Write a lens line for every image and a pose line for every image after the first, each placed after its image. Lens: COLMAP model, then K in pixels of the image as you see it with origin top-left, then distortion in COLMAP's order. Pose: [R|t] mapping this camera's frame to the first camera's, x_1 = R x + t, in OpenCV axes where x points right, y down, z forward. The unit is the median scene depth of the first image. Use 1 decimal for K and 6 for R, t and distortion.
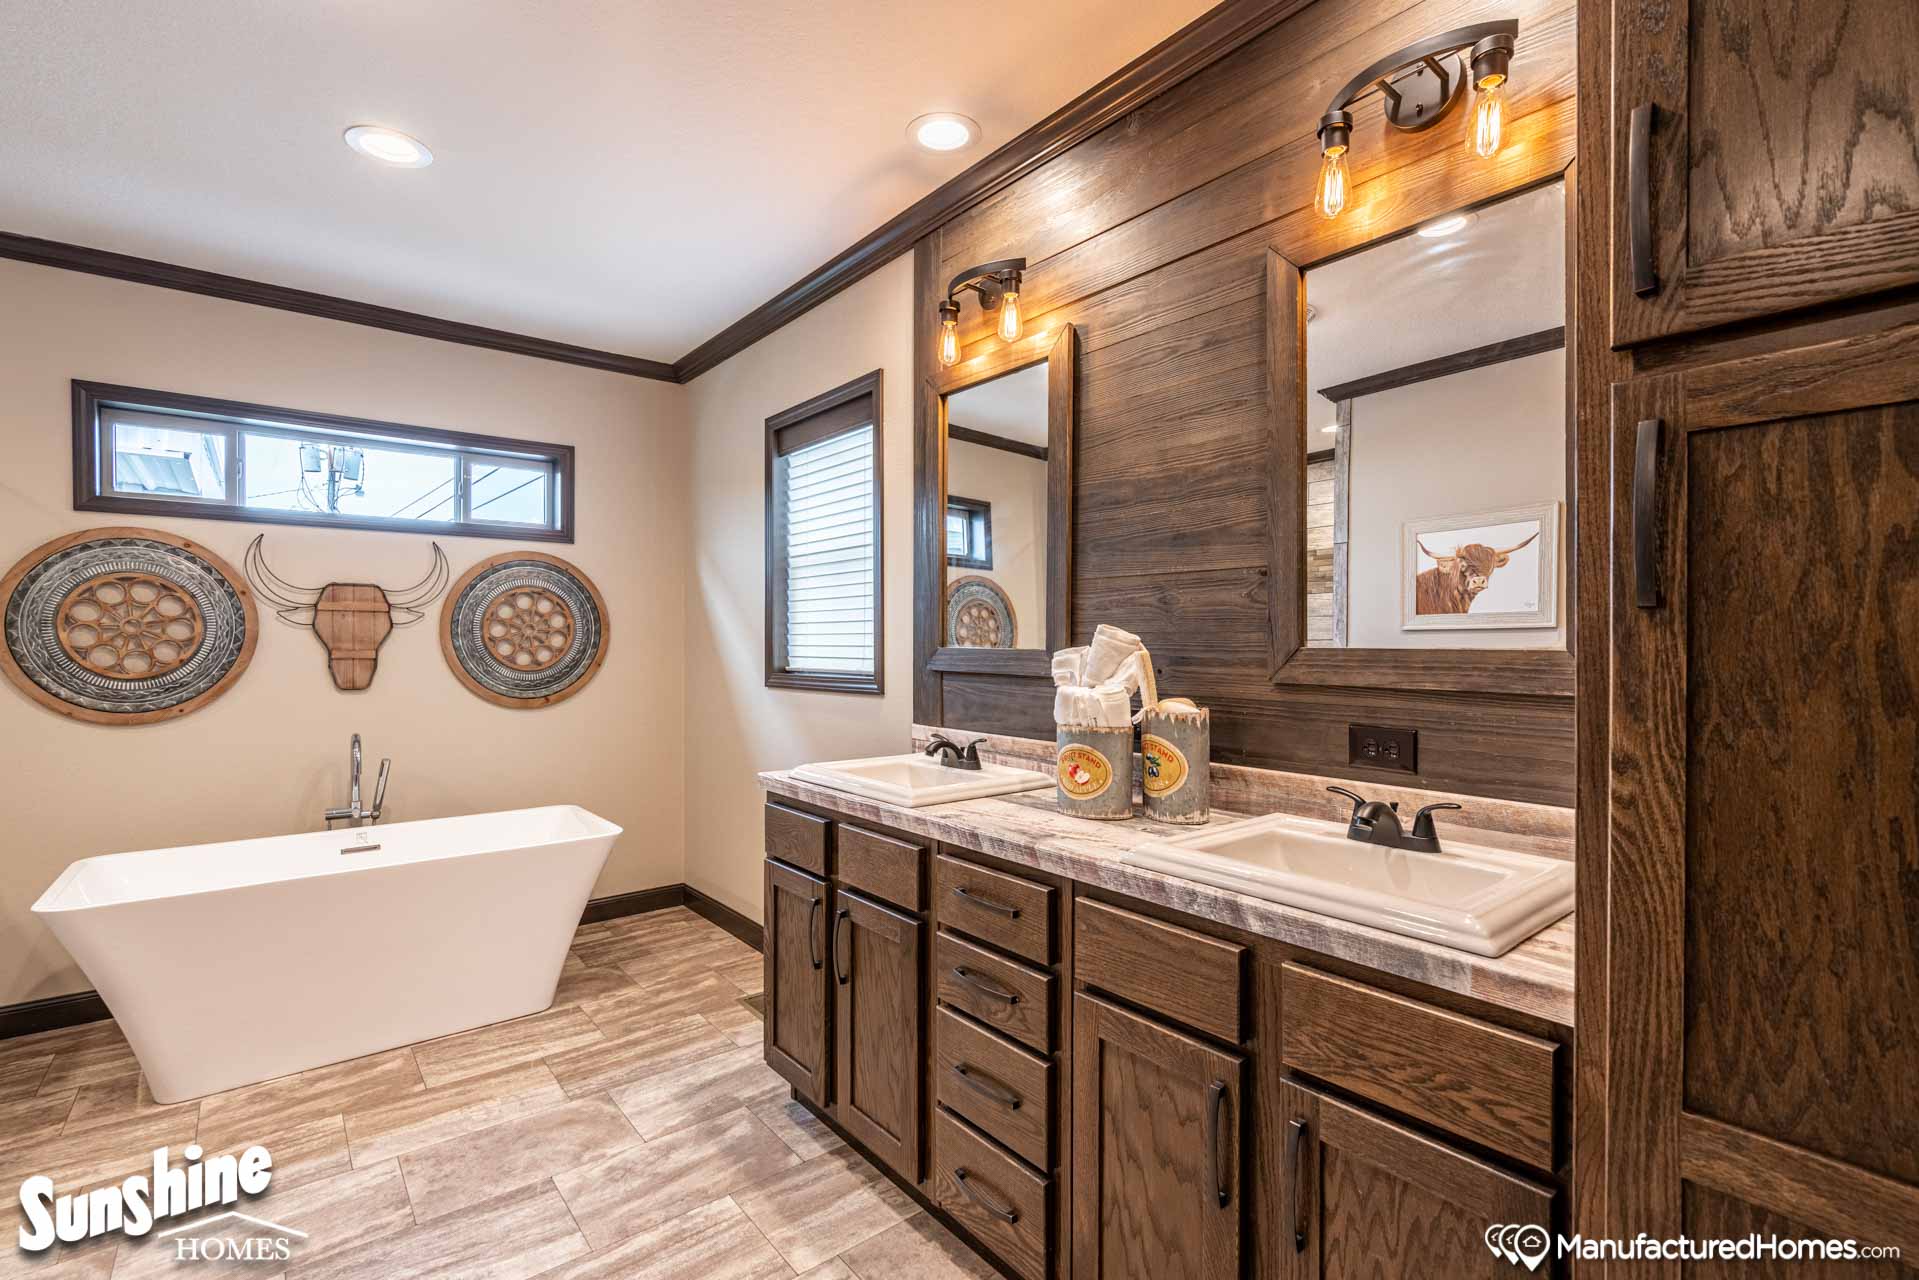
lens RADIAL K [[867.9, 0, 958.3], [0, 867.9, 643.2], [0, 0, 1]] dist [-0.001777, 0.000562]
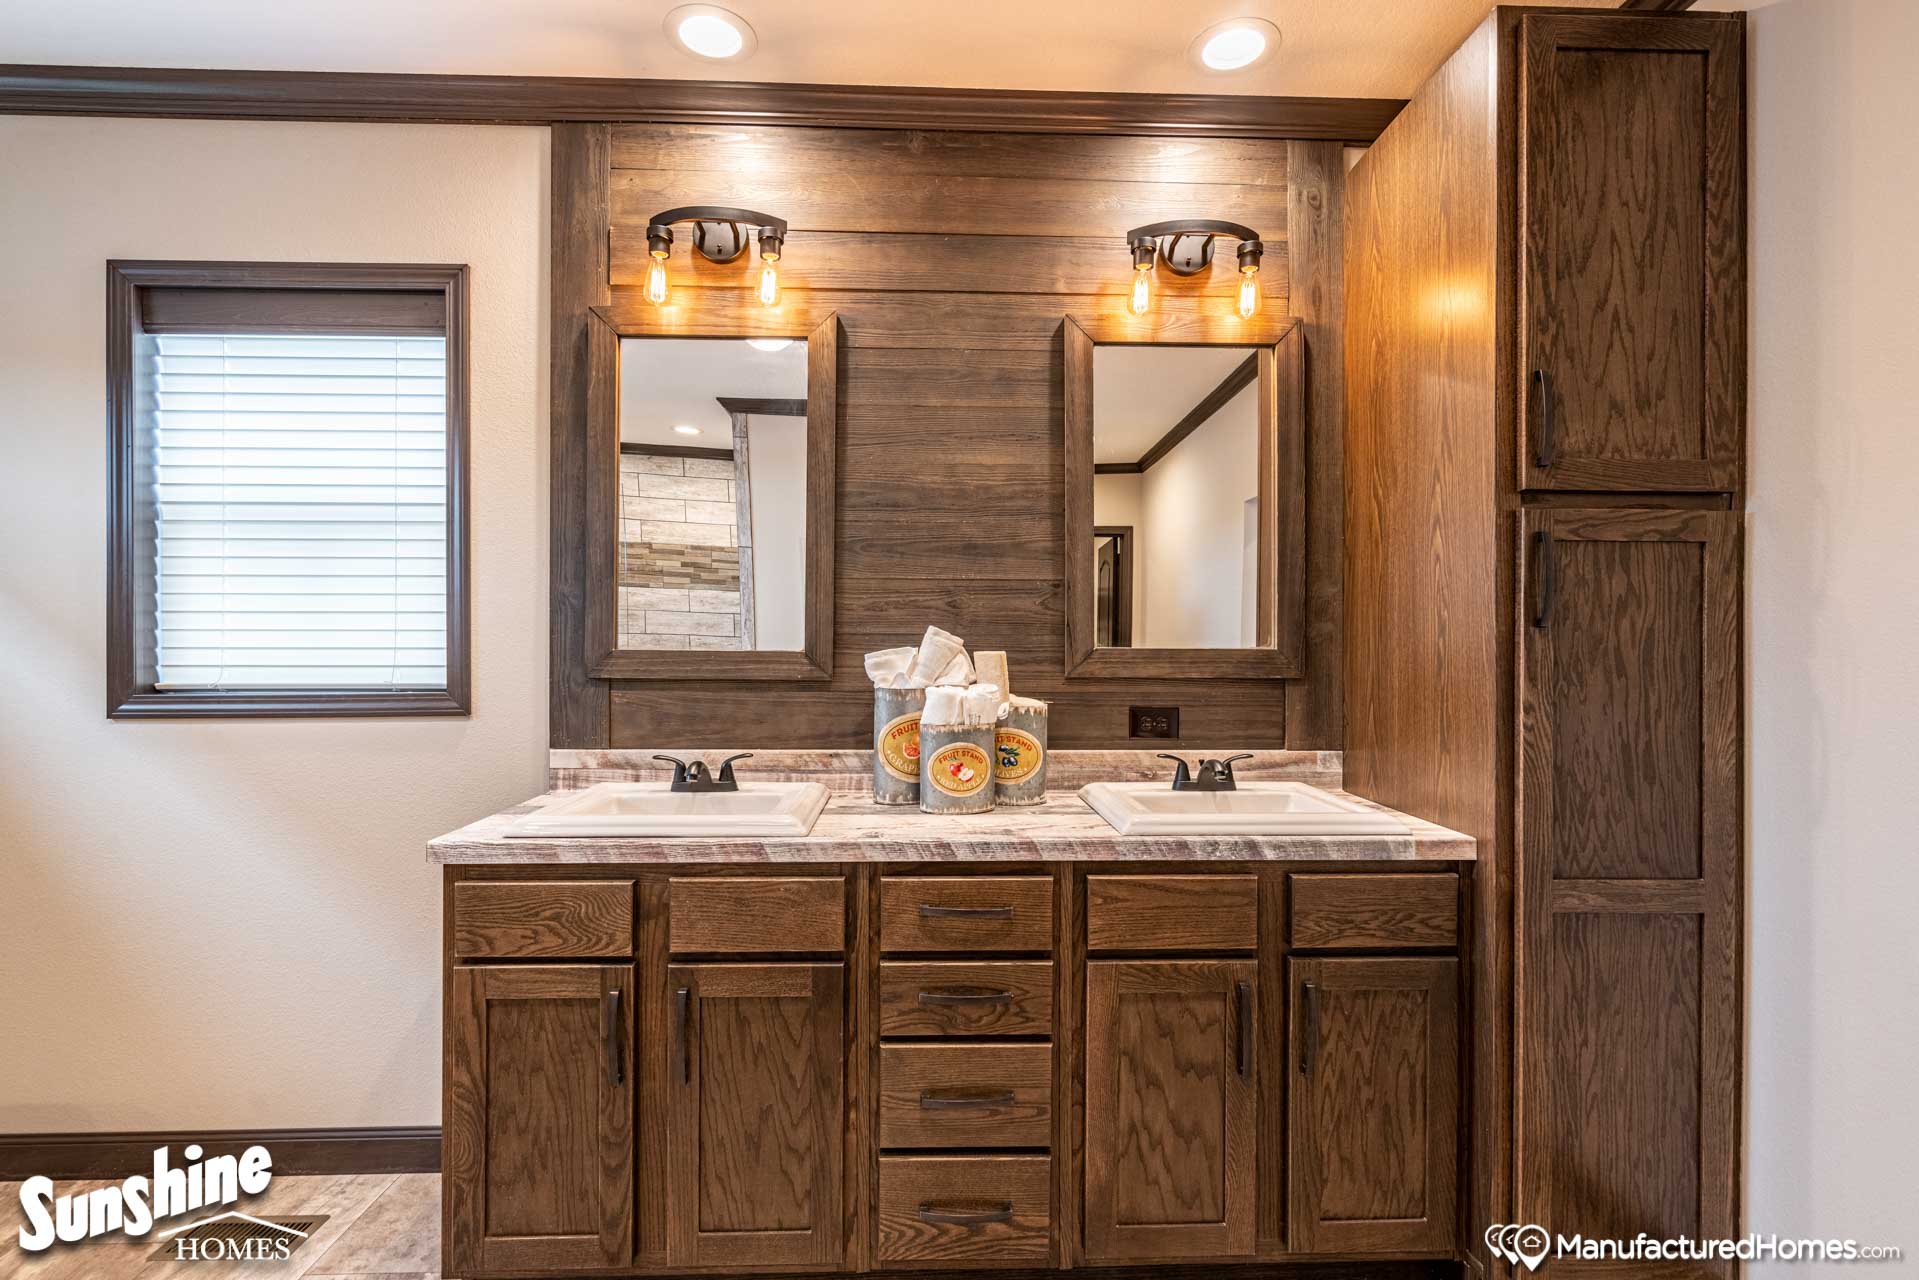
lens RADIAL K [[885.7, 0, 959.5], [0, 885.7, 640.0], [0, 0, 1]] dist [-0.002040, -0.000951]
pose [[0.605457, 0.002778, 0.795873, -0.705120], [-0.000774, 0.999995, -0.002902, -0.002326], [-0.795878, 0.001141, 0.605456, 0.371739]]
